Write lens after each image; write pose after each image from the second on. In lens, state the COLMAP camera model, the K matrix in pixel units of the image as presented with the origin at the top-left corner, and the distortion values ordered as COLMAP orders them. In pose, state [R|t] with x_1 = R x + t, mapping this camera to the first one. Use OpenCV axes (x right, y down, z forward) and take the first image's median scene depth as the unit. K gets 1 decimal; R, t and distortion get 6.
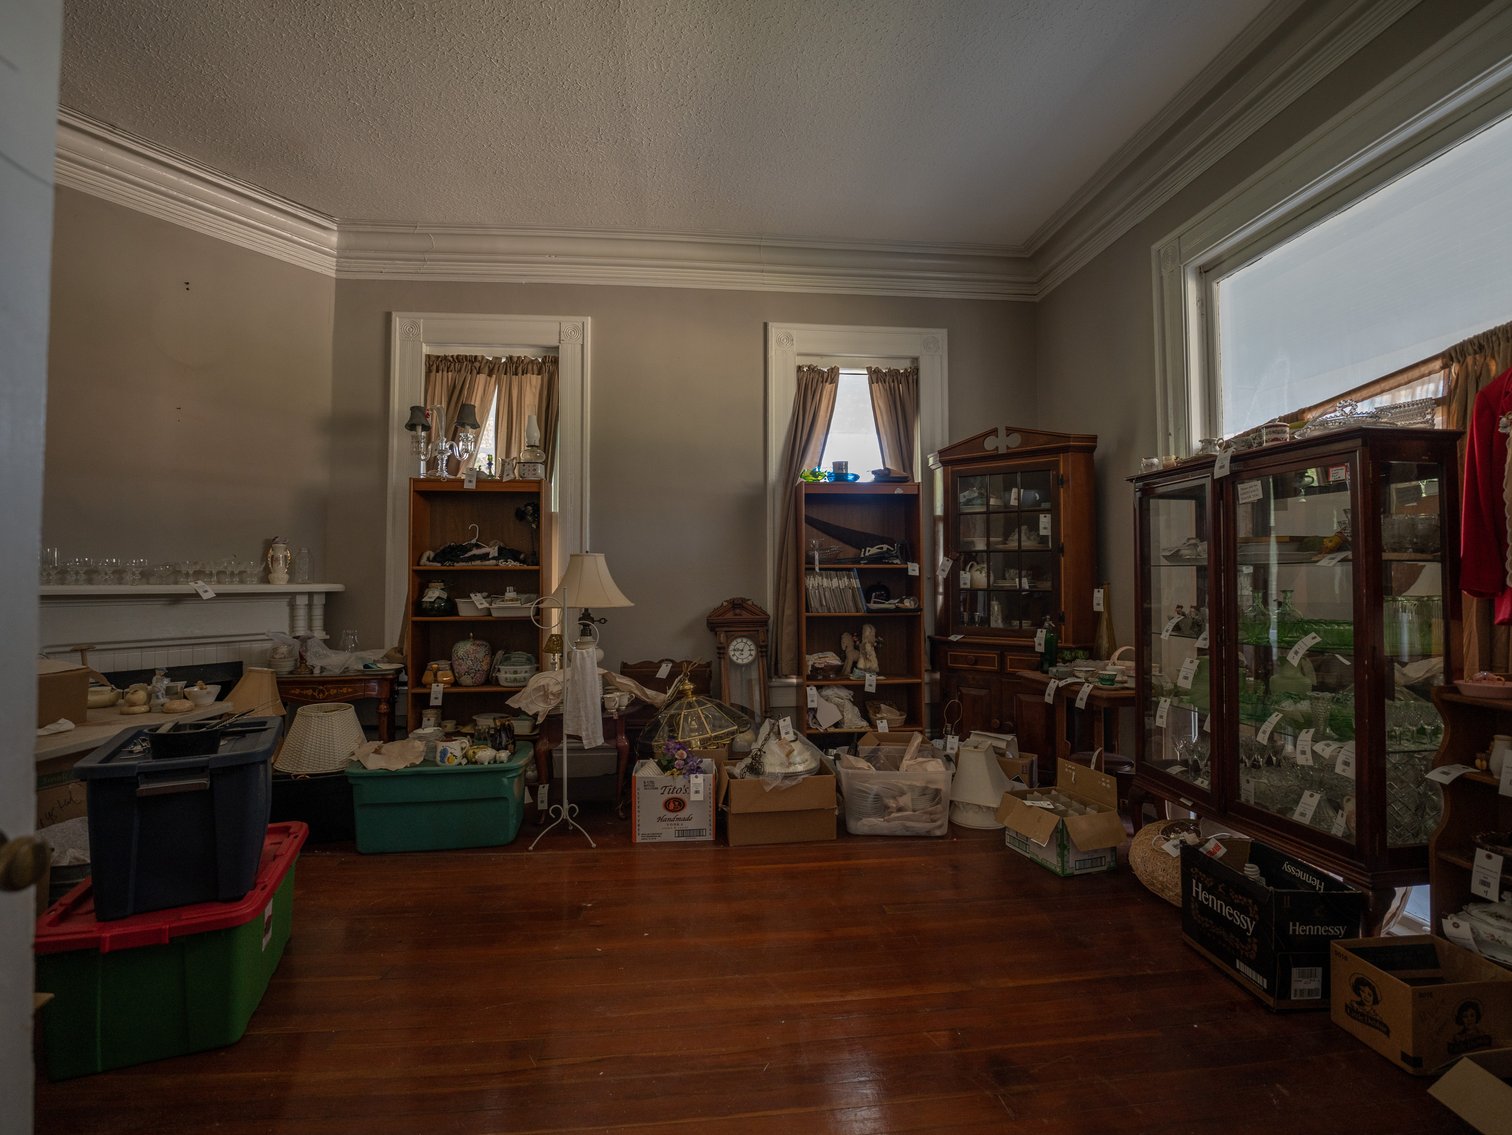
lens RADIAL K [[684.9, 0, 756.1], [0, 684.9, 563.7], [0, 0, 1]] dist [-0.018491, -0.001048]
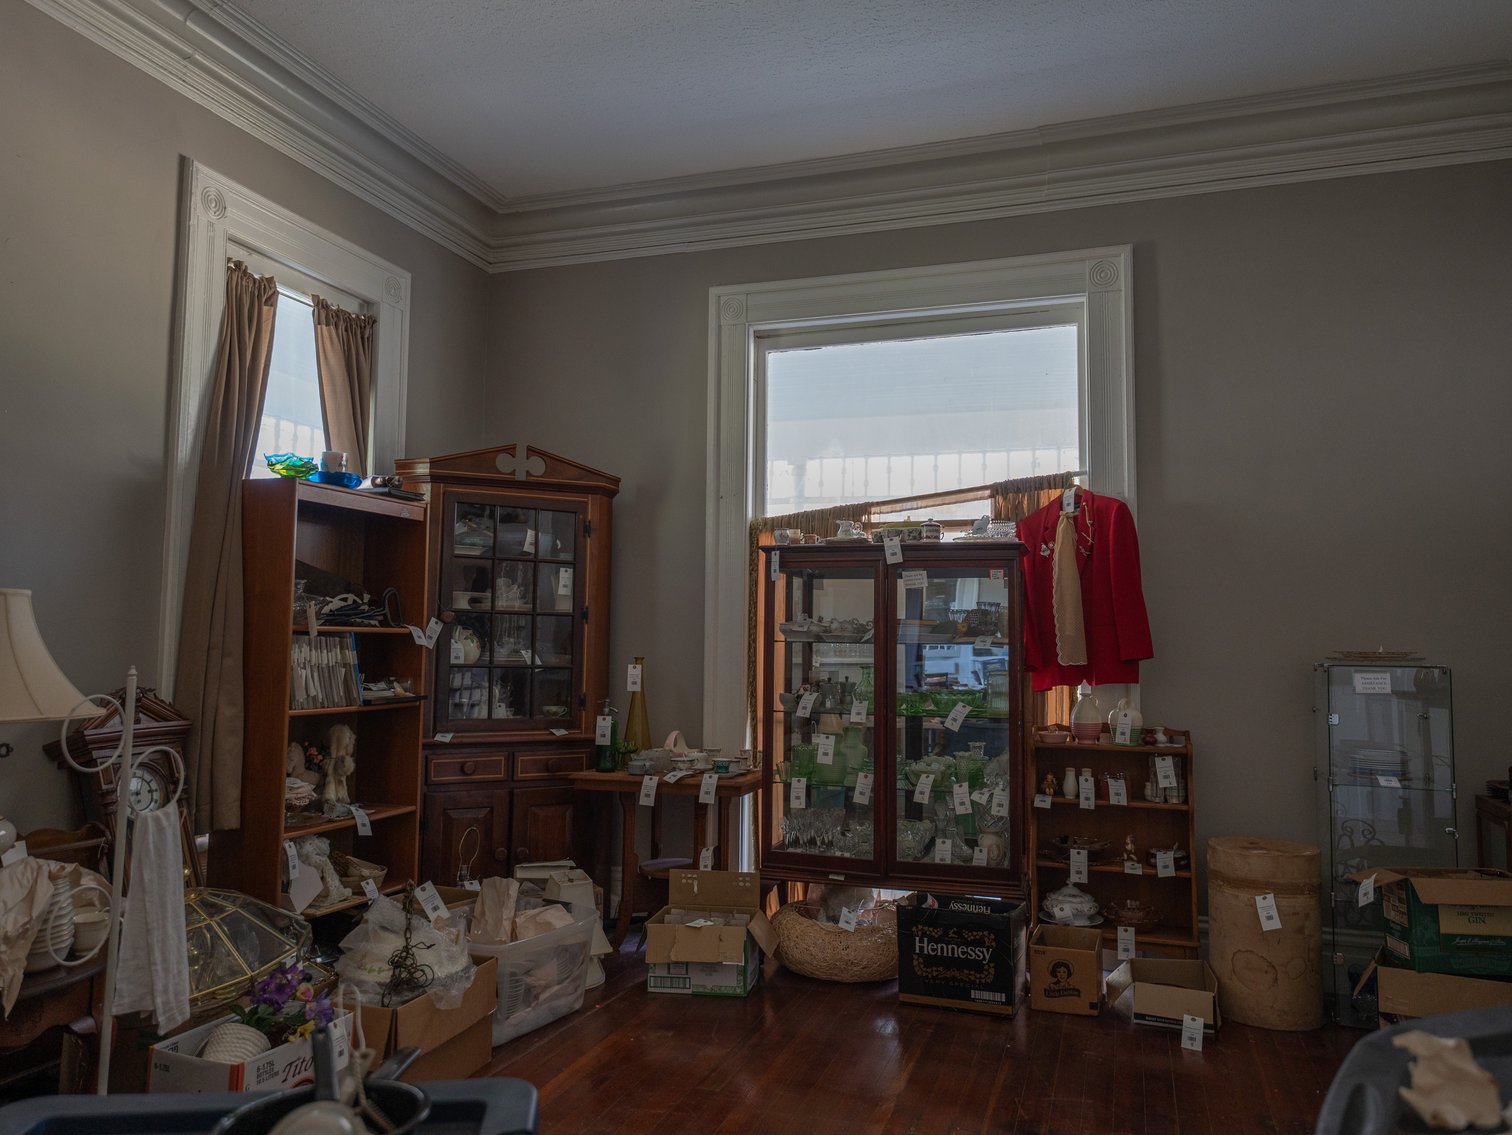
lens RADIAL K [[1097.6, 0, 755.3], [0, 1097.6, 569.7], [0, 0, 1]] dist [0.030310, 0.000093]
pose [[0.422692, 0.070541, 0.903524, -0.599404], [-0.032468, 0.997505, -0.062689, 0.000757], [-0.905692, -0.002837, 0.423928, 0.269596]]
